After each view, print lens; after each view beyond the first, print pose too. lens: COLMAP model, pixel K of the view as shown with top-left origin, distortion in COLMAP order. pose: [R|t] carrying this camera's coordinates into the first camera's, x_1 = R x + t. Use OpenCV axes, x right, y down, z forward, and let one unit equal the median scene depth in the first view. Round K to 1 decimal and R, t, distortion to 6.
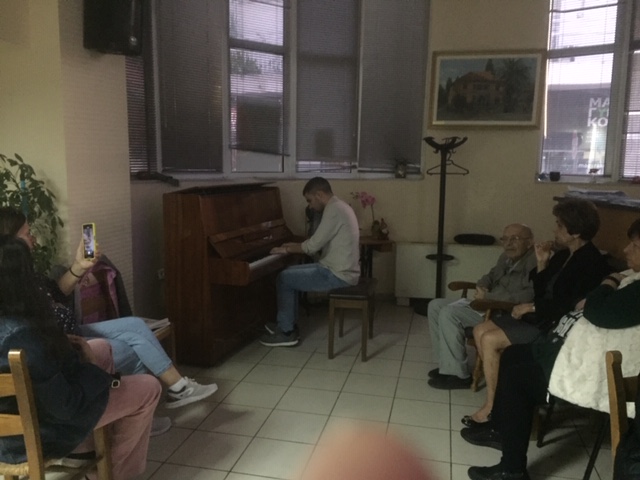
lens RADIAL K [[539.6, 0, 320.0], [0, 539.6, 240.0], [0, 0, 1]] dist [0.102985, -0.113920]
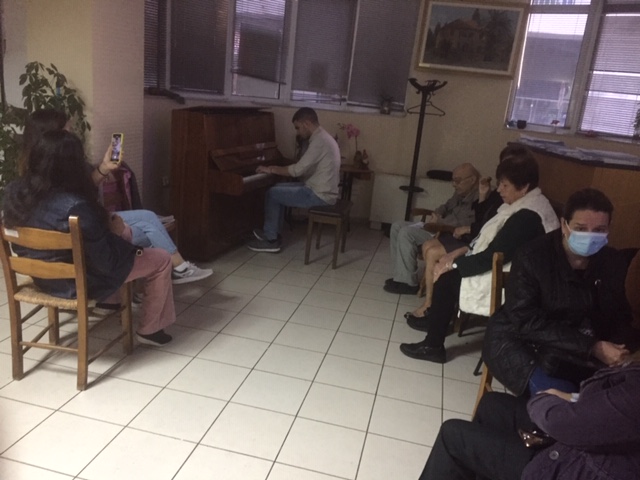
lens RADIAL K [[539.6, 0, 320.0], [0, 539.6, 240.0], [0, 0, 1]] dist [0.102985, -0.113920]
pose [[0.996269, 0.082935, 0.023891, 0.015777], [-0.085306, 0.988284, 0.126564, 0.012677], [-0.013115, -0.128130, 0.991671, -0.158122]]
